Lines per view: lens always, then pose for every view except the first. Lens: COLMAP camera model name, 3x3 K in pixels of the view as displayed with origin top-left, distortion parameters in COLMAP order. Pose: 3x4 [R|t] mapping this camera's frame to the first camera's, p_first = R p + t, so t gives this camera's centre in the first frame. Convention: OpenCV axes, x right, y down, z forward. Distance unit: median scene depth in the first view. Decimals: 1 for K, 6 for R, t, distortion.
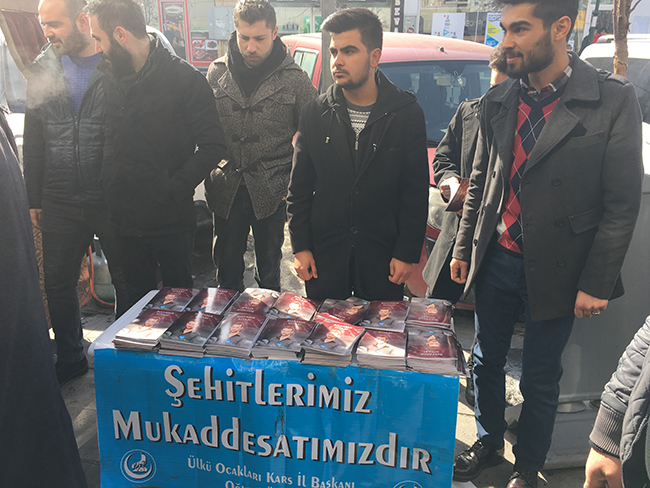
lens RADIAL K [[563.5, 0, 325.0], [0, 563.5, 244.0], [0, 0, 1]] dist [0.082300, -0.006998]
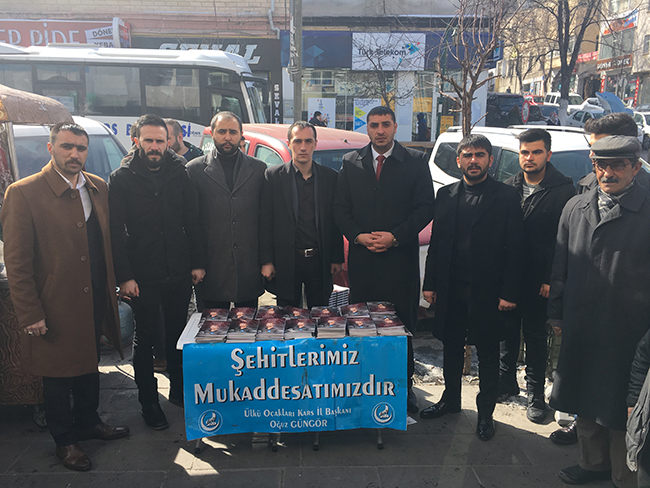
lens RADIAL K [[563.5, 0, 325.0], [0, 563.5, 244.0], [0, 0, 1]] dist [0.082300, -0.006998]
pose [[0.975886, -0.053753, 0.211557, -0.348169], [0.078599, 0.990725, -0.110840, 0.116544], [-0.203637, 0.124795, 0.971060, -0.660682]]
